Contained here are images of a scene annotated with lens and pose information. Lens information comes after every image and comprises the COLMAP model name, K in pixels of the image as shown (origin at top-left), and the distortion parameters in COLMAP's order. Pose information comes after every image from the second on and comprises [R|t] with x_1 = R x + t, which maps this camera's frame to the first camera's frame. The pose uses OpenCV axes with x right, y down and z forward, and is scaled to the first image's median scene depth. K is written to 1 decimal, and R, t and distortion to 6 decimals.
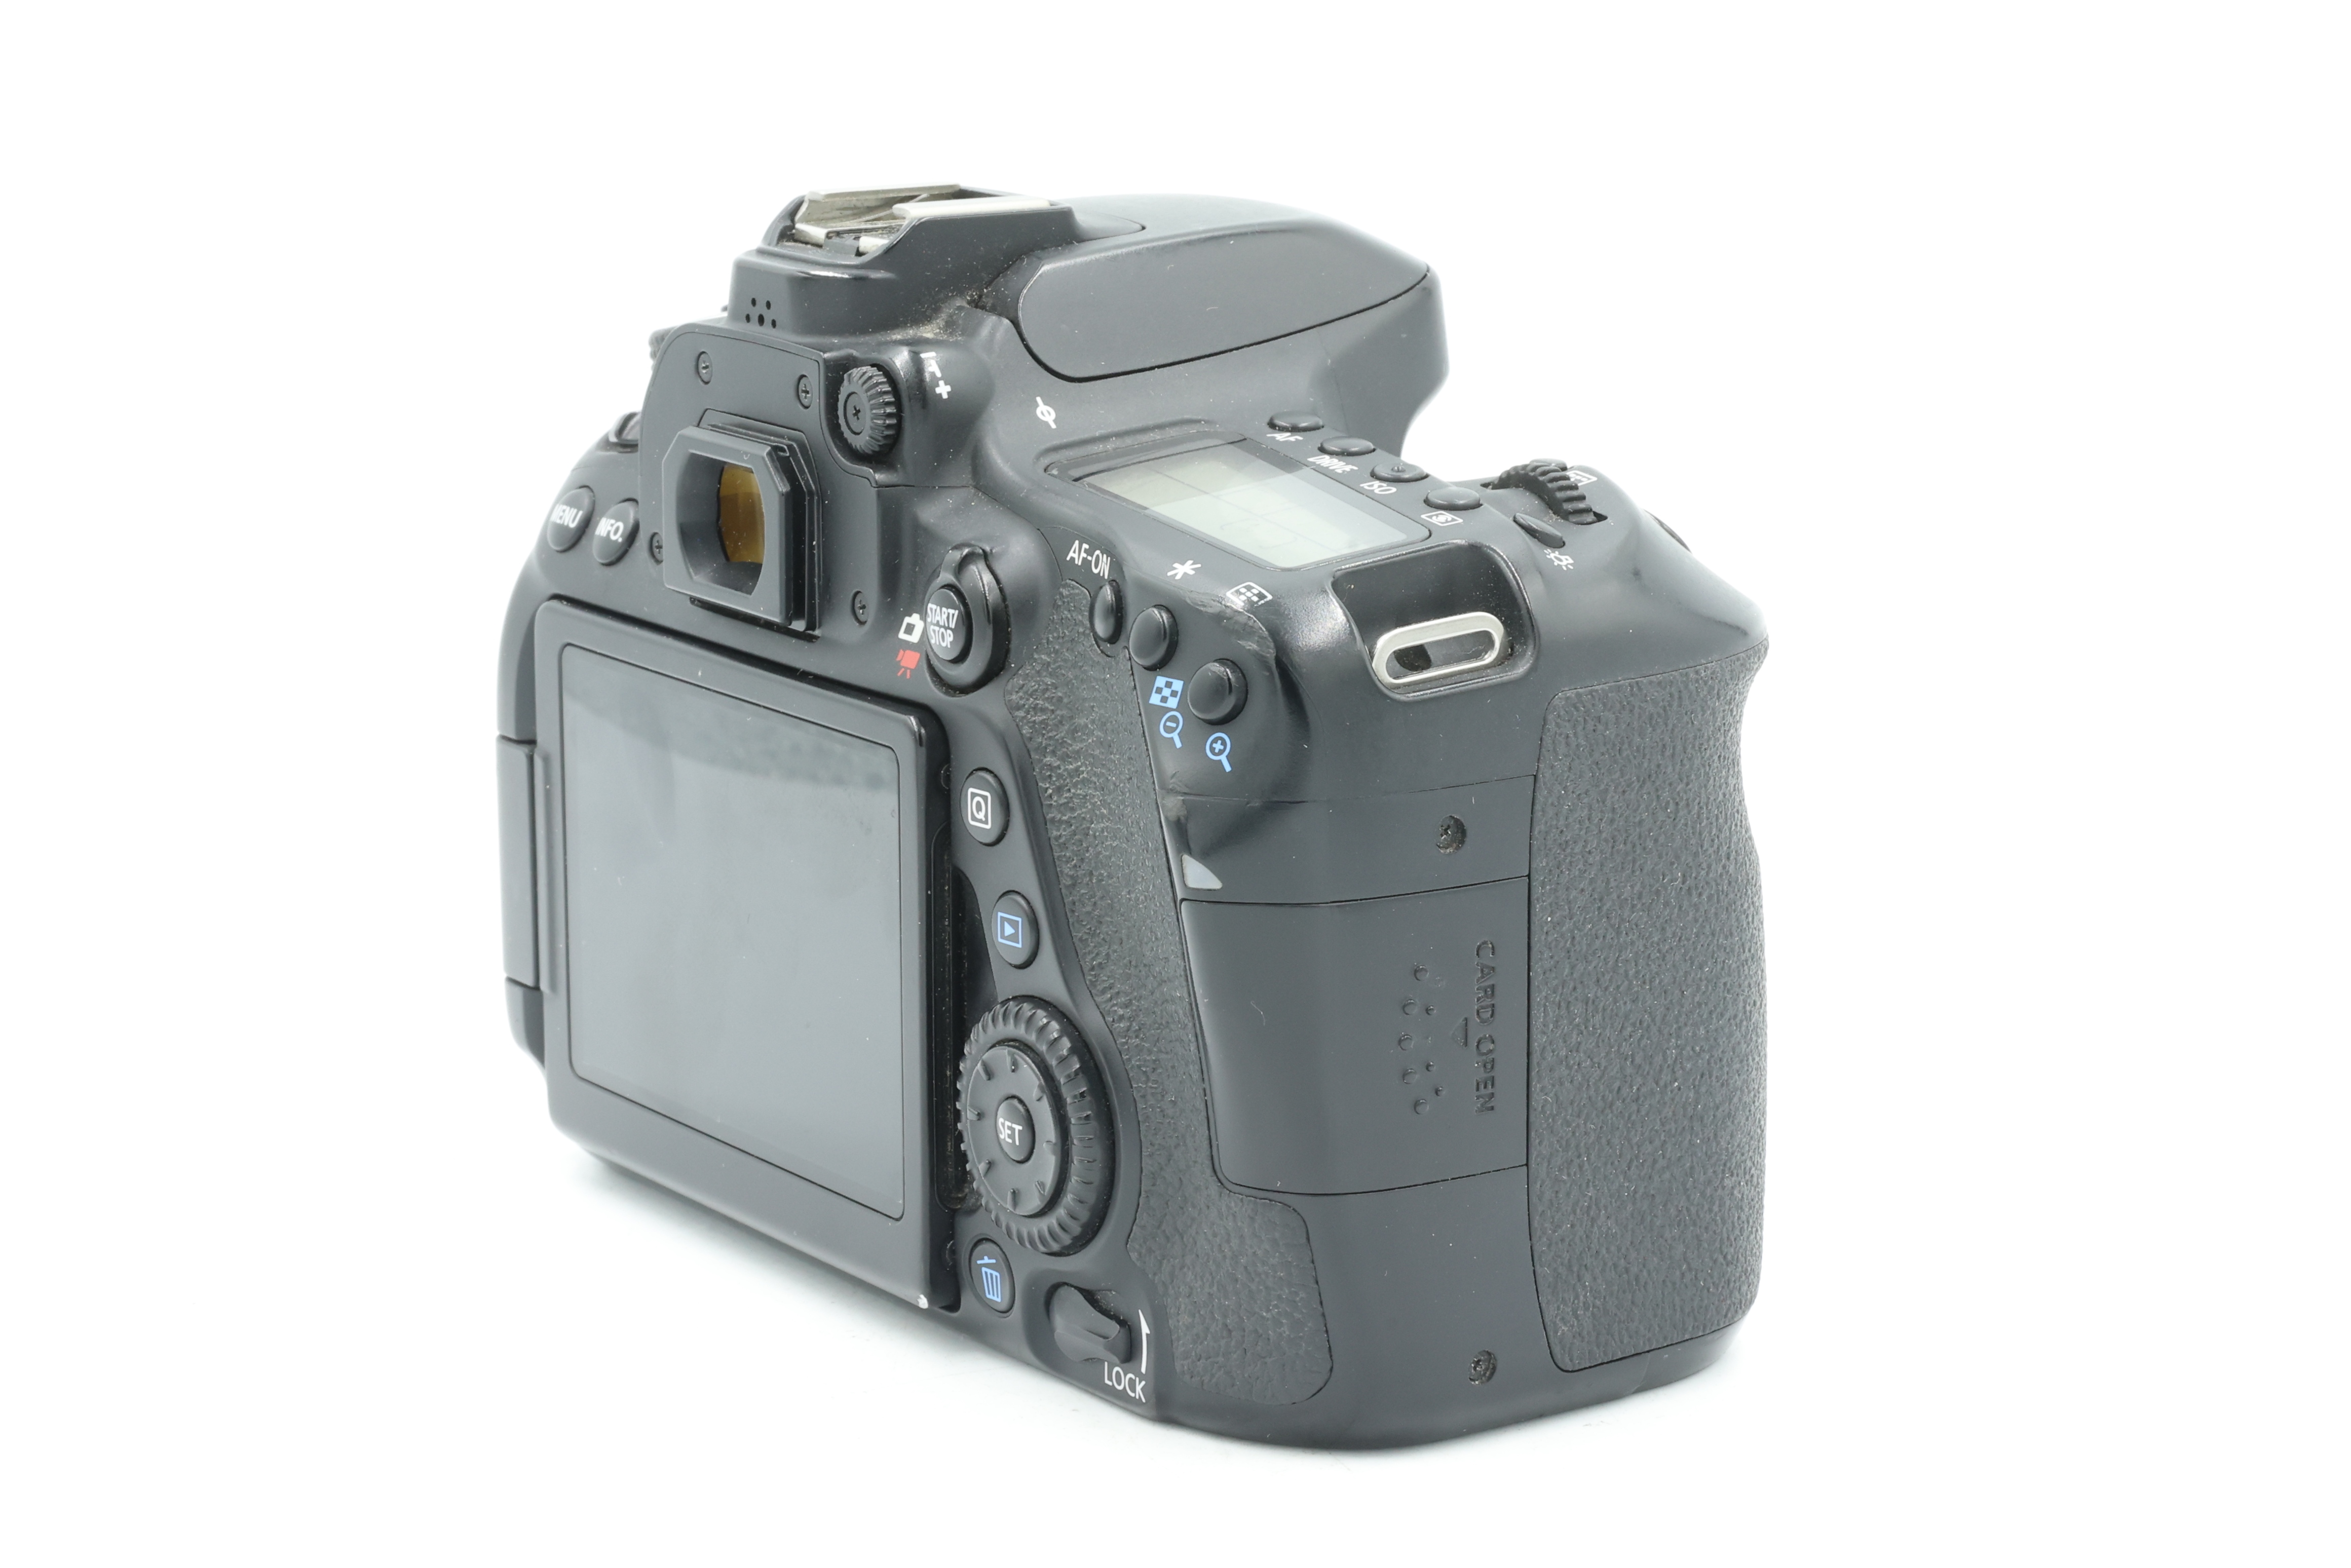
lens RADIAL K [[5854.5, 0, 1175.5], [0, 5854.5, 784.0], [0, 0, 1]] dist [-0.058061, 0.079770]
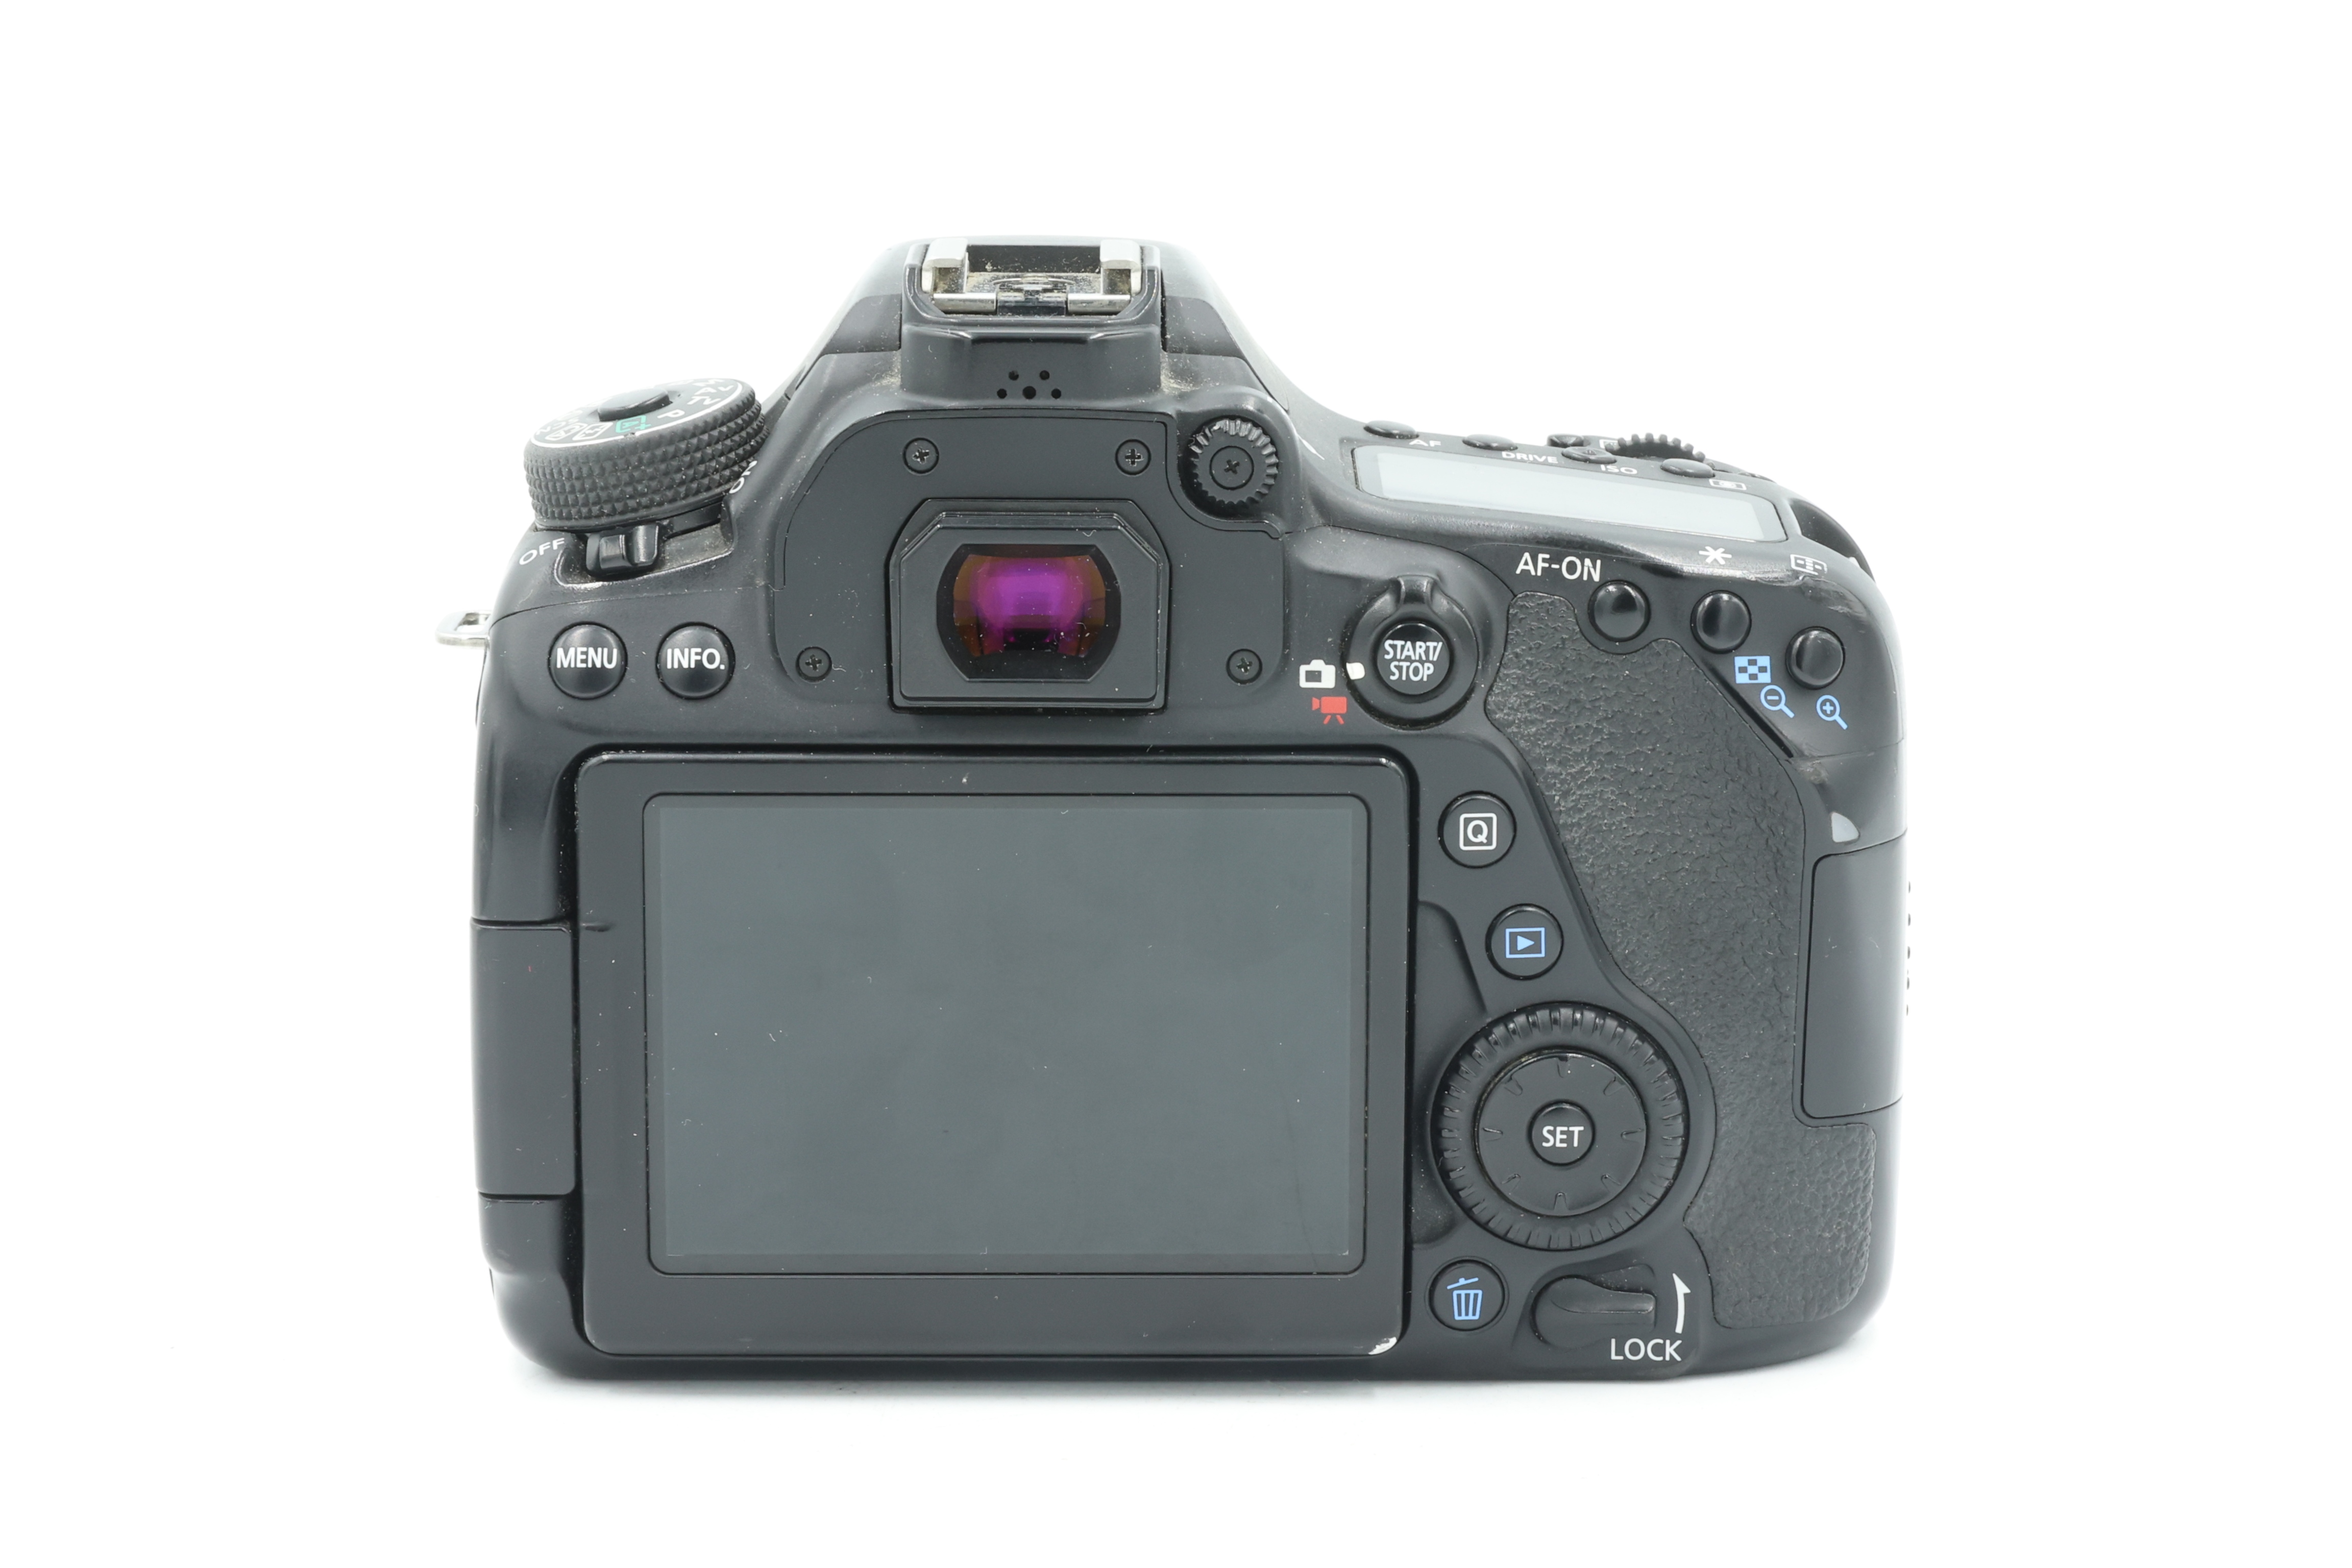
lens RADIAL K [[5857.3, 0, 1176.0], [0, 5857.3, 784.0], [0, 0, 1]] dist [-0.058061, 0.079770]
pose [[0.546902, -0.168166, 0.820133, -0.893247], [0.168916, 0.981636, 0.088641, -0.102742], [-0.819979, 0.090055, 0.565265, 0.477593]]
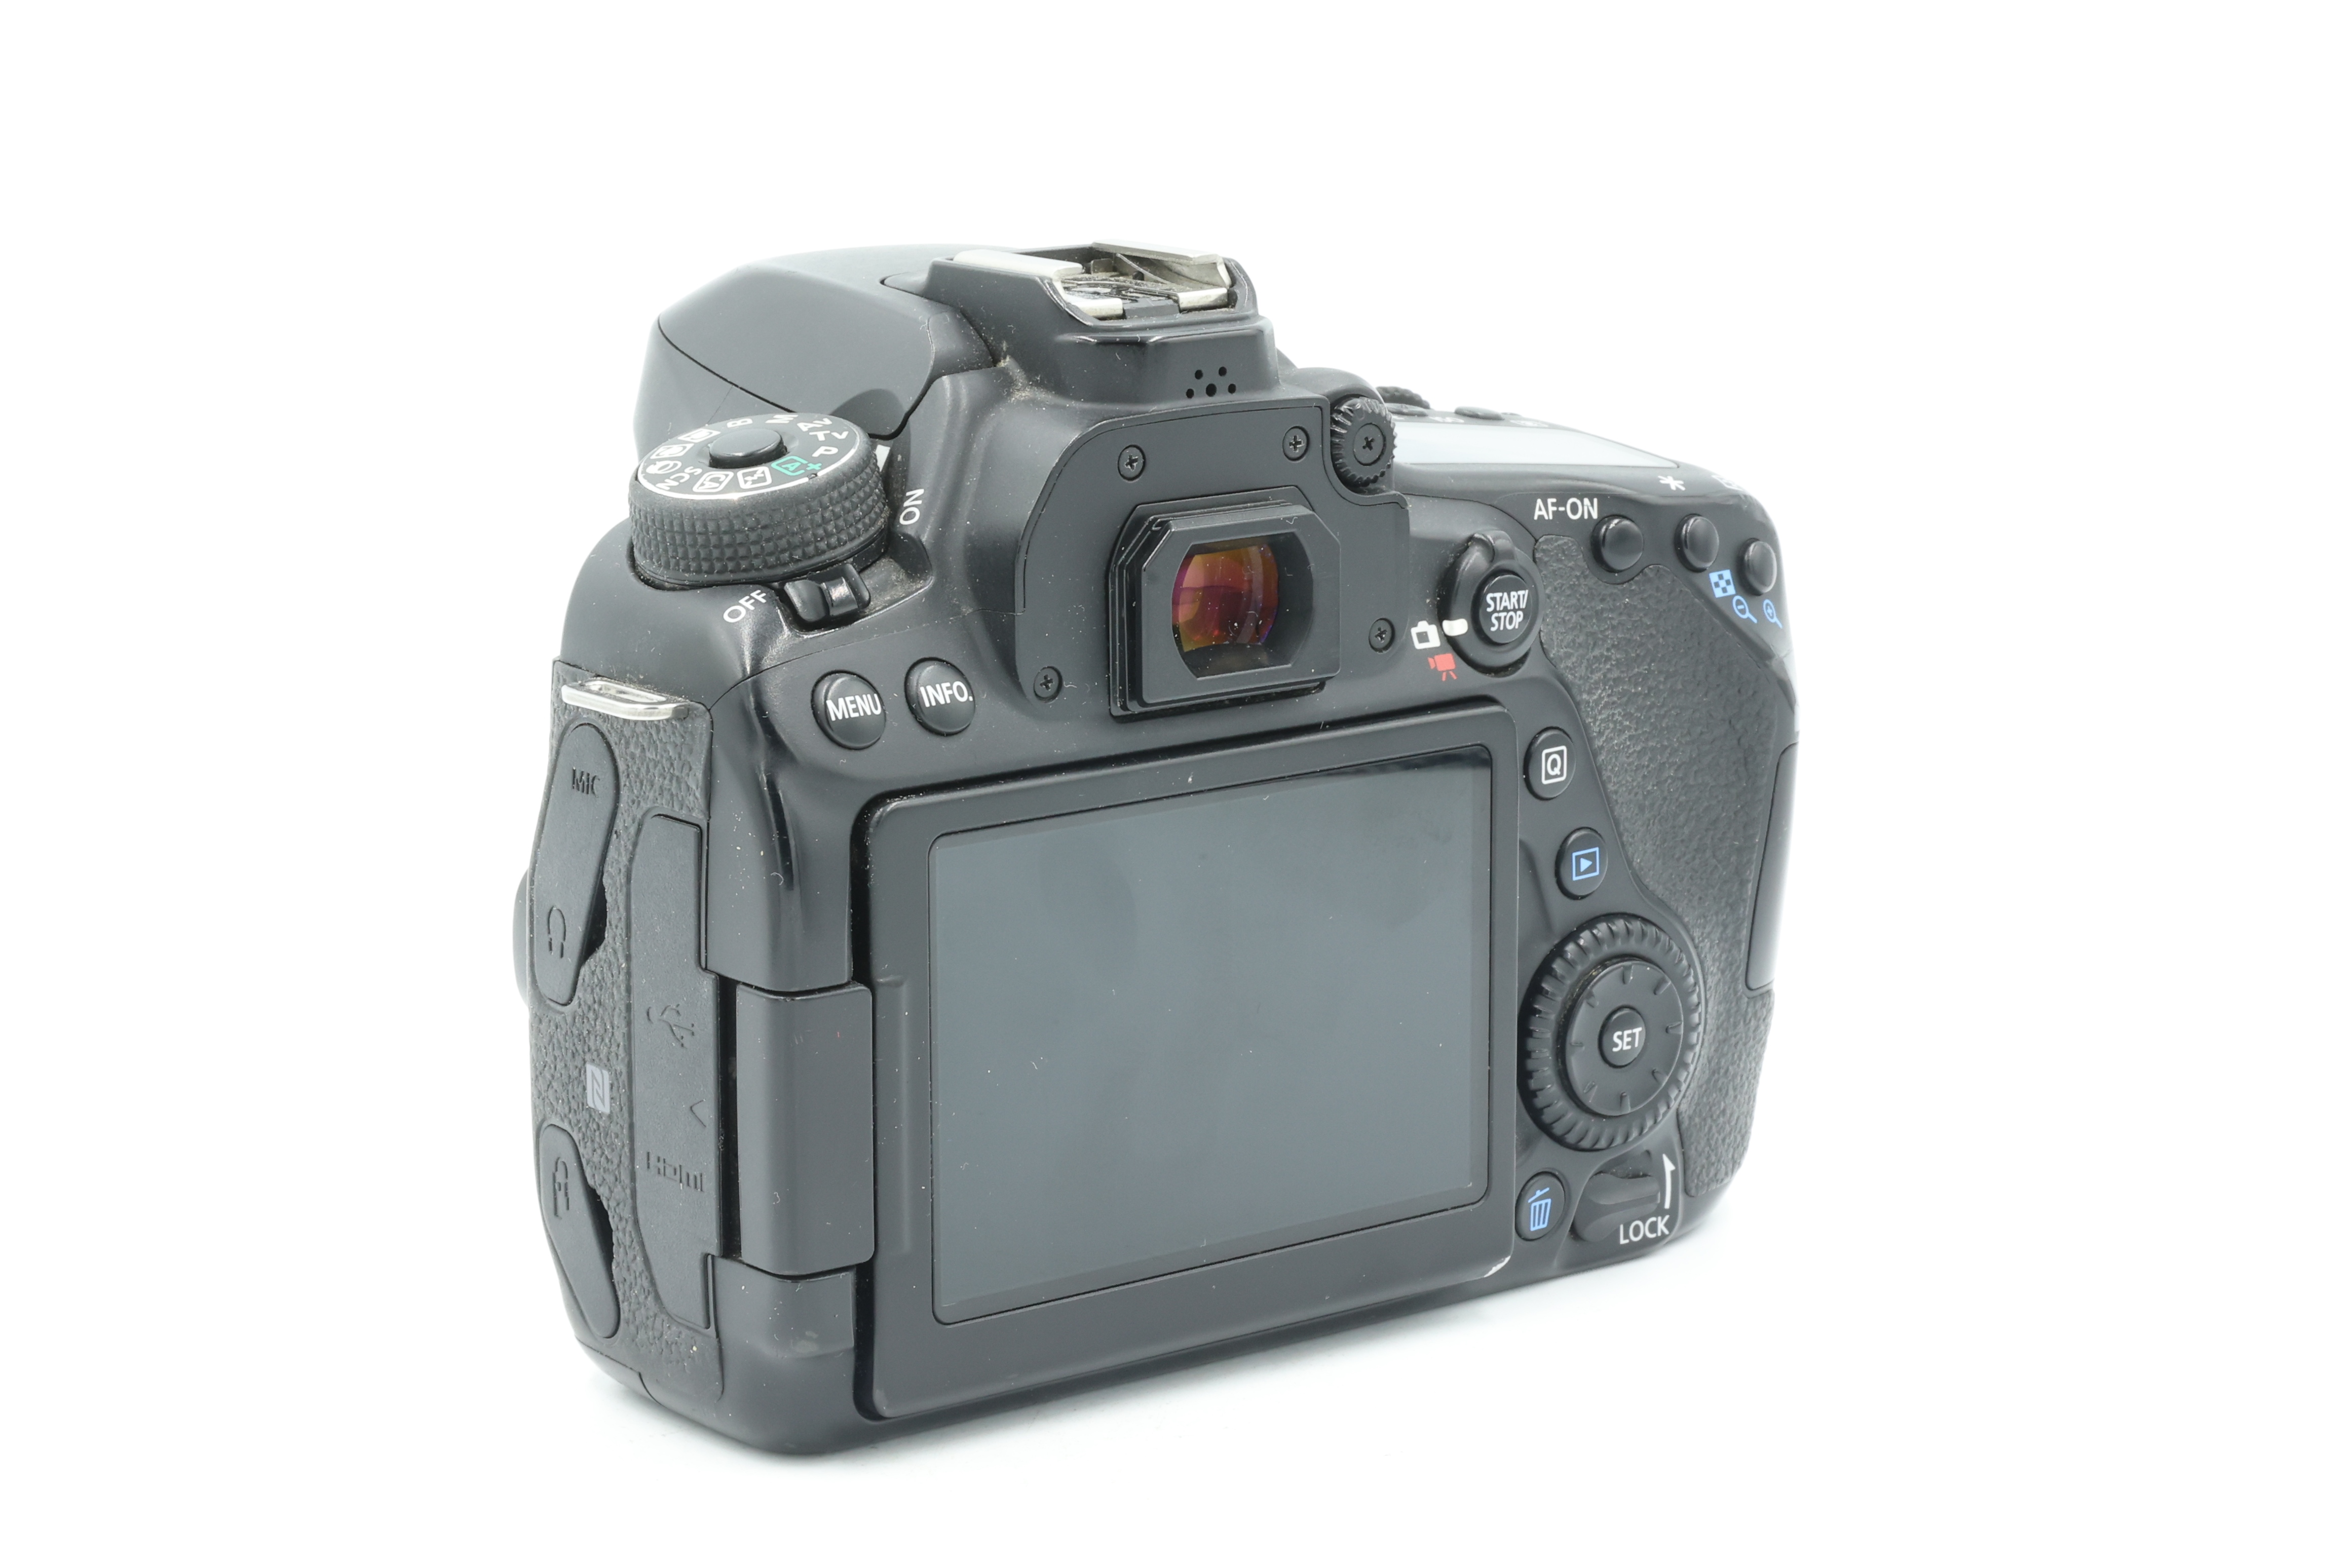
lens RADIAL K [[5854.5, 0, 1175.5], [0, 5854.5, 784.0], [0, 0, 1]] dist [-0.058061, 0.079770]
pose [[-0.069541, -0.208826, 0.975477, -1.075229], [0.209760, 0.952922, 0.218951, -0.241723], [-0.975277, 0.219842, -0.022464, 1.101518]]
